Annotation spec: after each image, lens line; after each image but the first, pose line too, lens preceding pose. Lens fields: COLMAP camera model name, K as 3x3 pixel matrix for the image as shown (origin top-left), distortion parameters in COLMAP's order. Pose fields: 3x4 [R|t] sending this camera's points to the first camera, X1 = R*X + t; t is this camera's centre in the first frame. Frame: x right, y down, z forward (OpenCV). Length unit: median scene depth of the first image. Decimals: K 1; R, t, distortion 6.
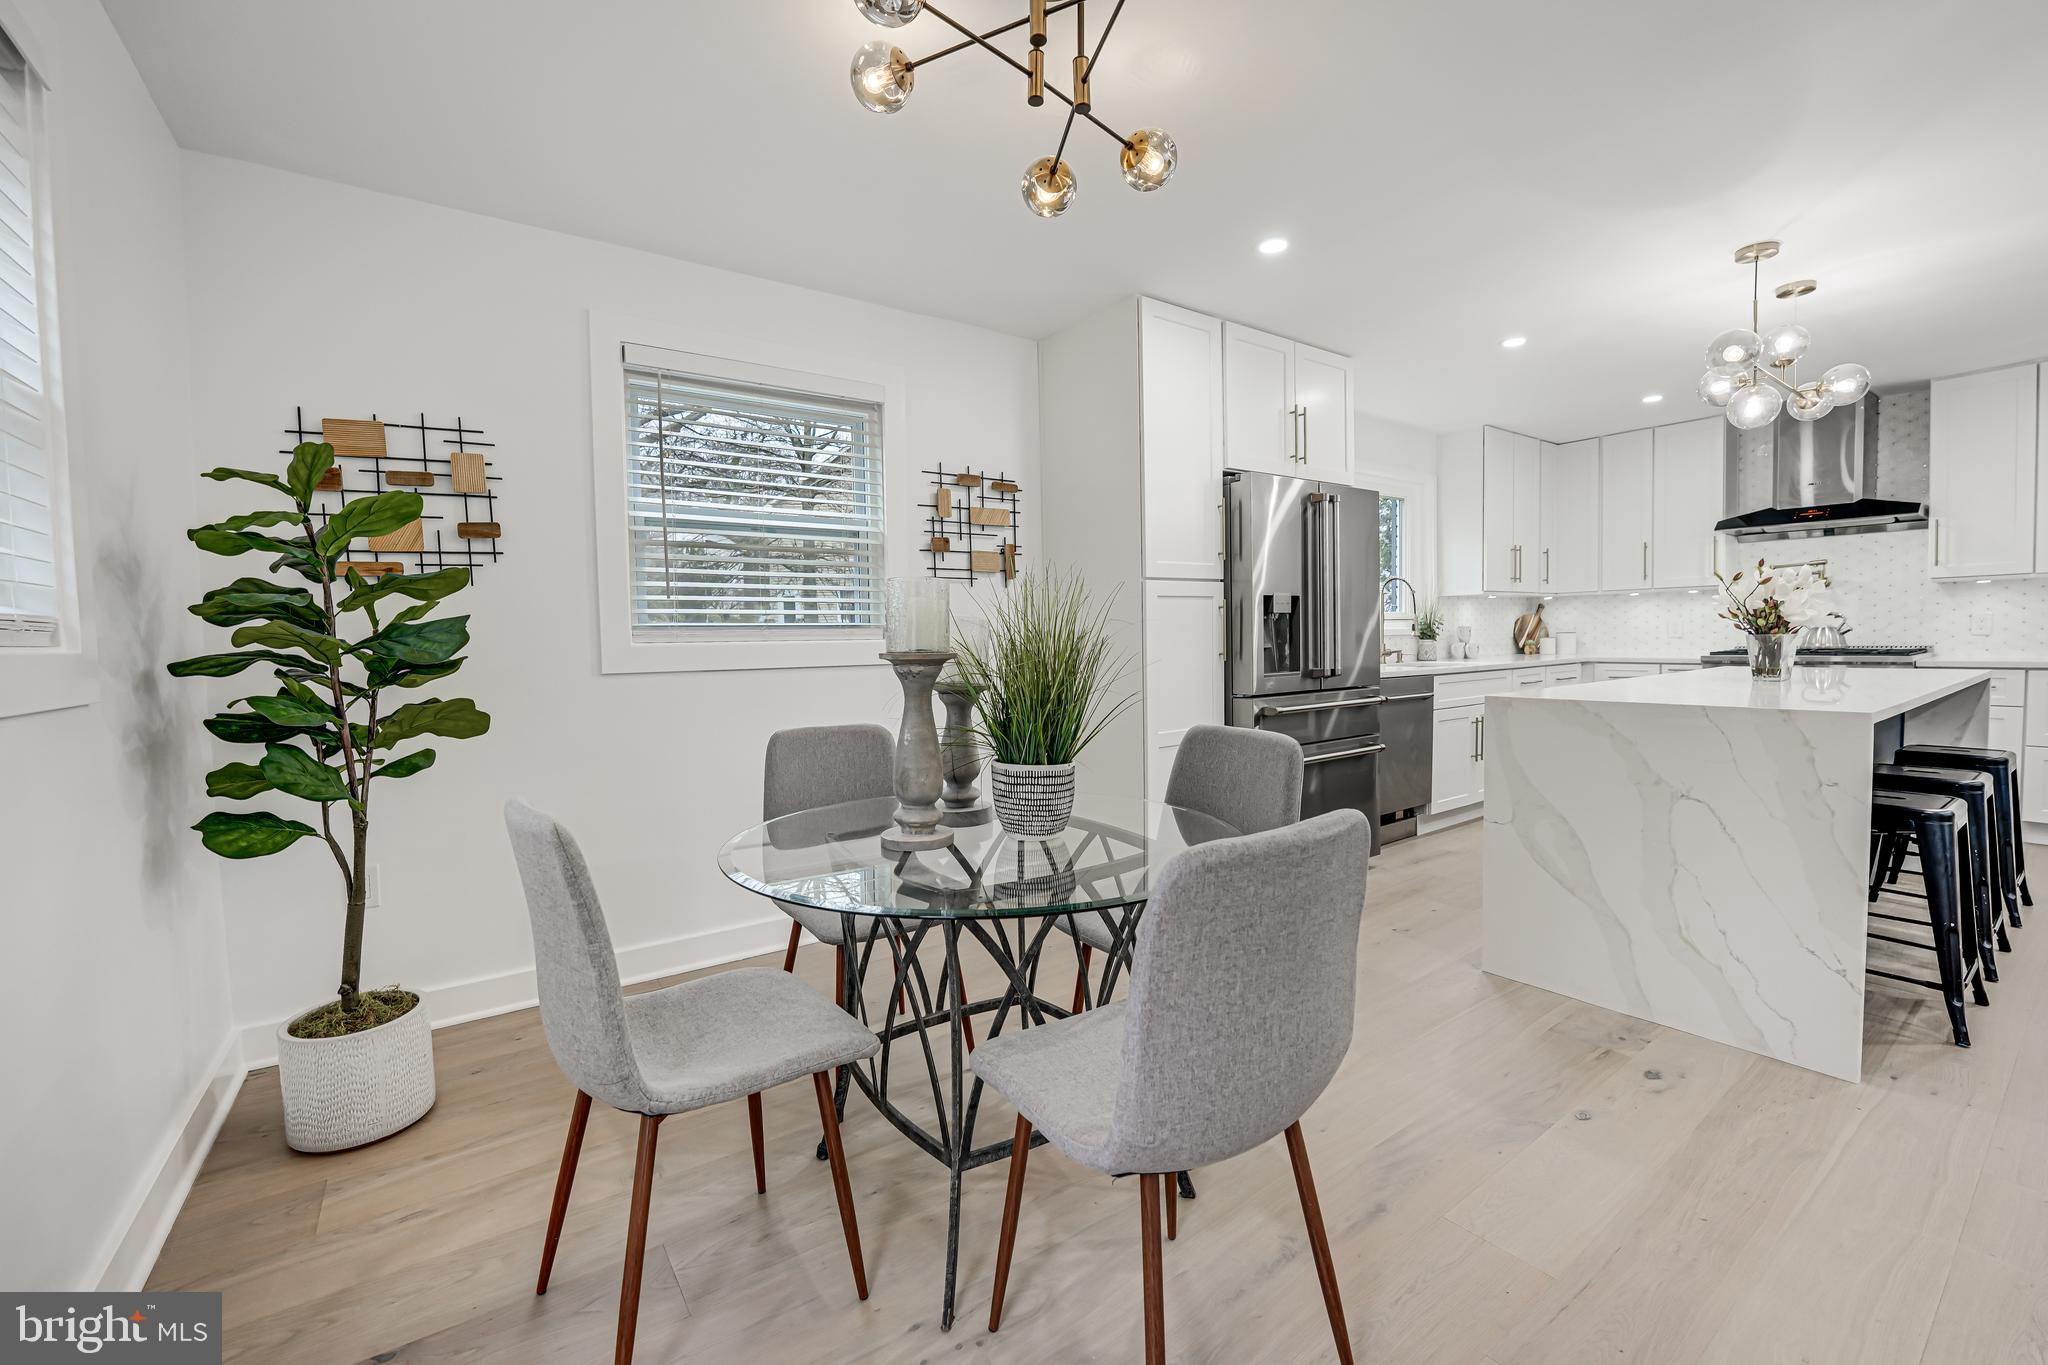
lens RADIAL K [[830.6, 0, 1024.5], [0, 830.6, 679.1], [0, 0, 1]] dist [-0.028693, 0.003096]
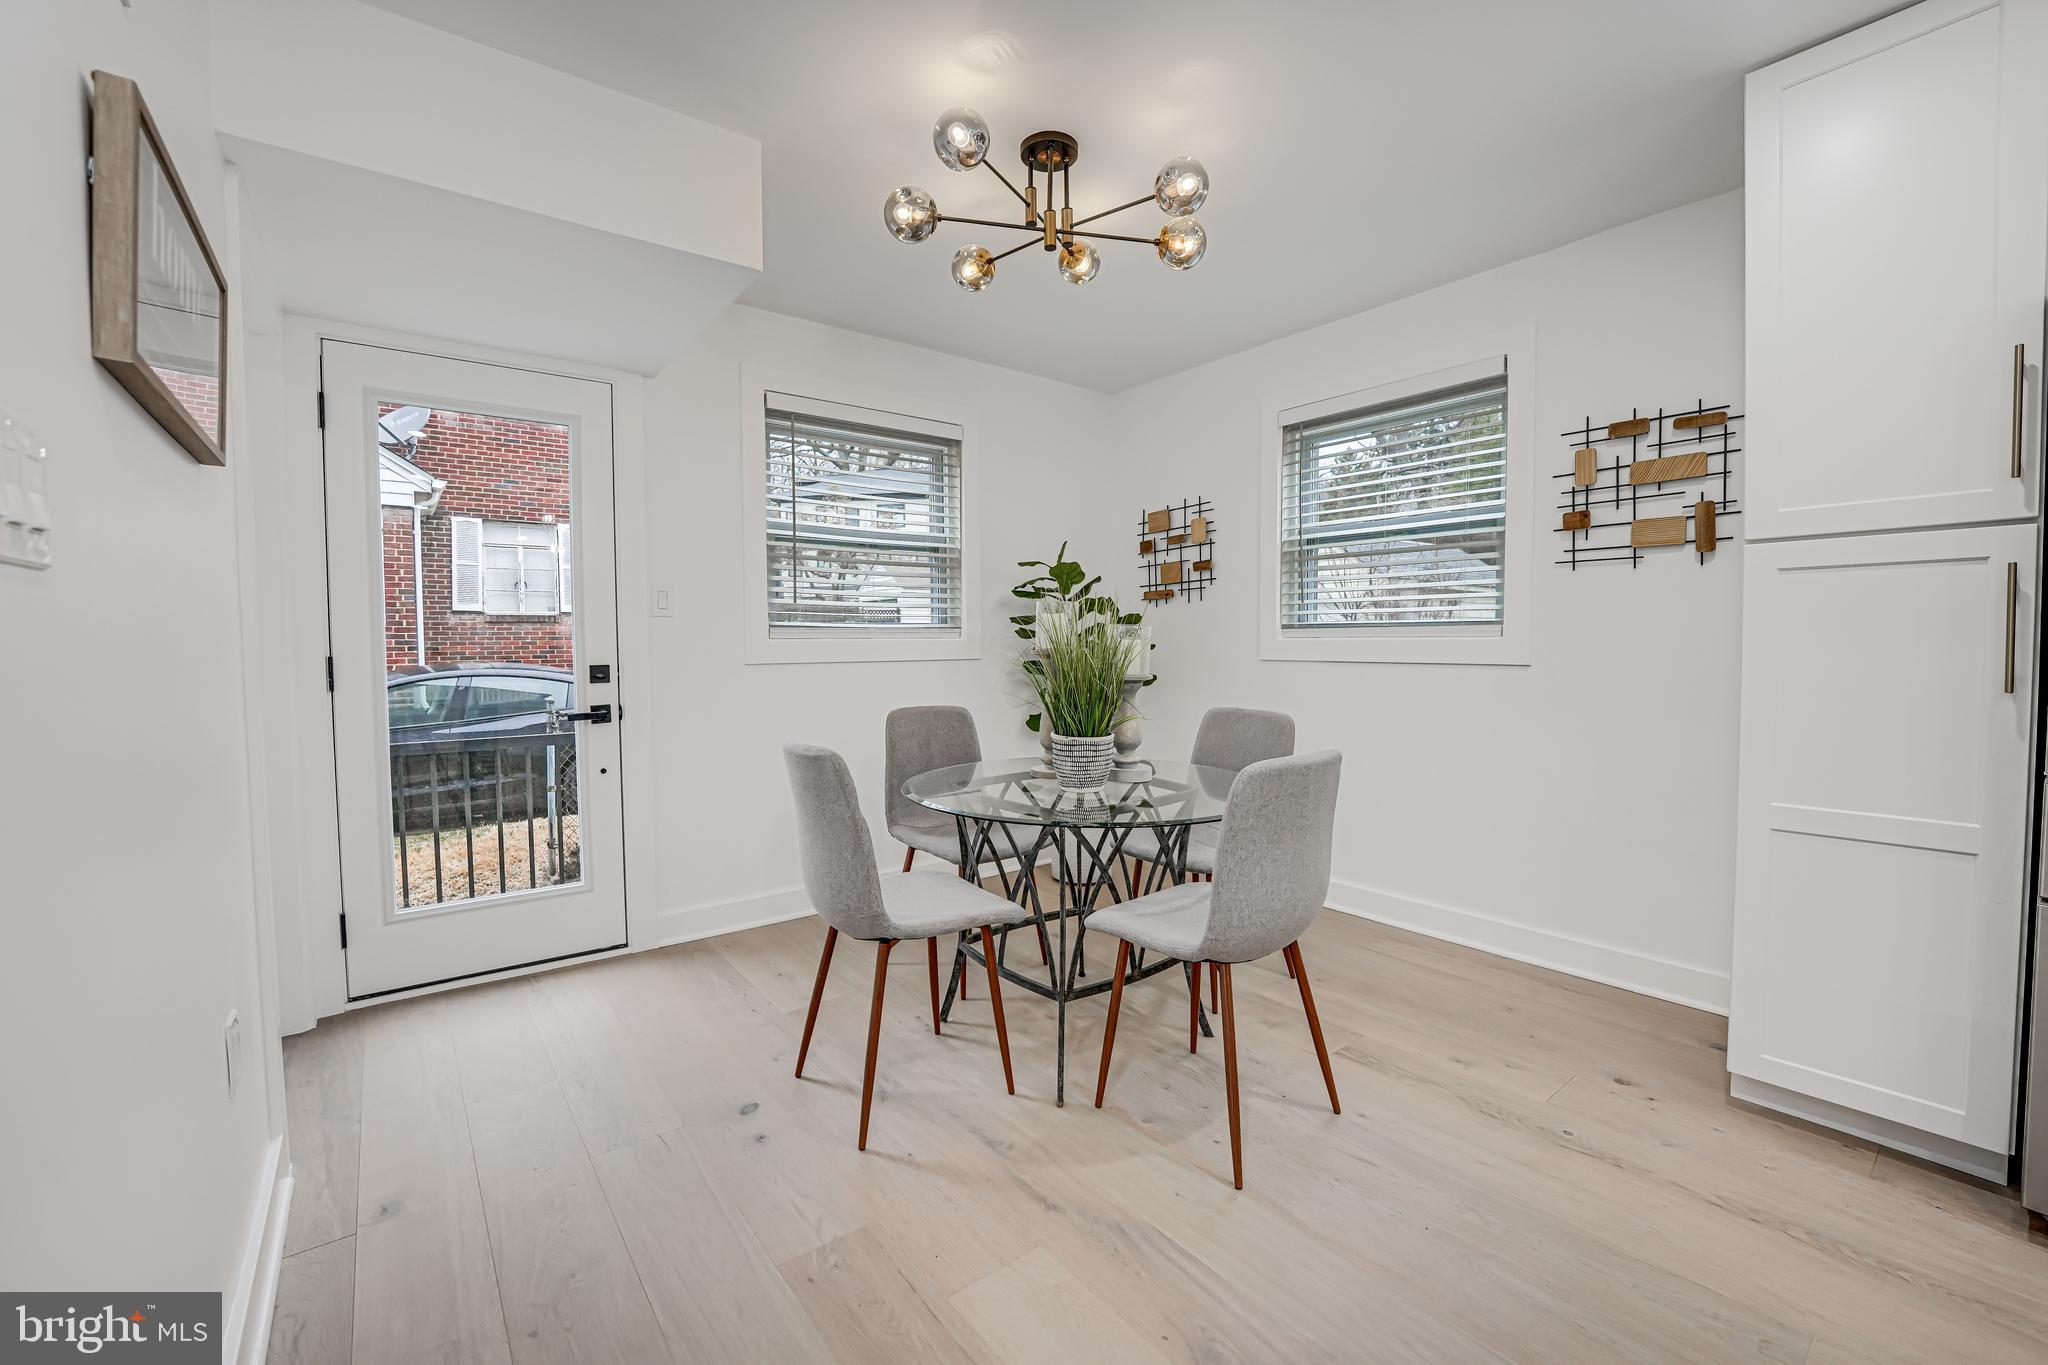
lens RADIAL K [[830.6, 0, 1024.5], [0, 830.6, 679.1], [0, 0, 1]] dist [-0.028693, 0.003096]
pose [[0.046573, 0.064360, -0.996839, 0.629518], [-0.041284, 0.997194, 0.062454, -0.032854], [0.998061, 0.038245, 0.049099, 0.396302]]
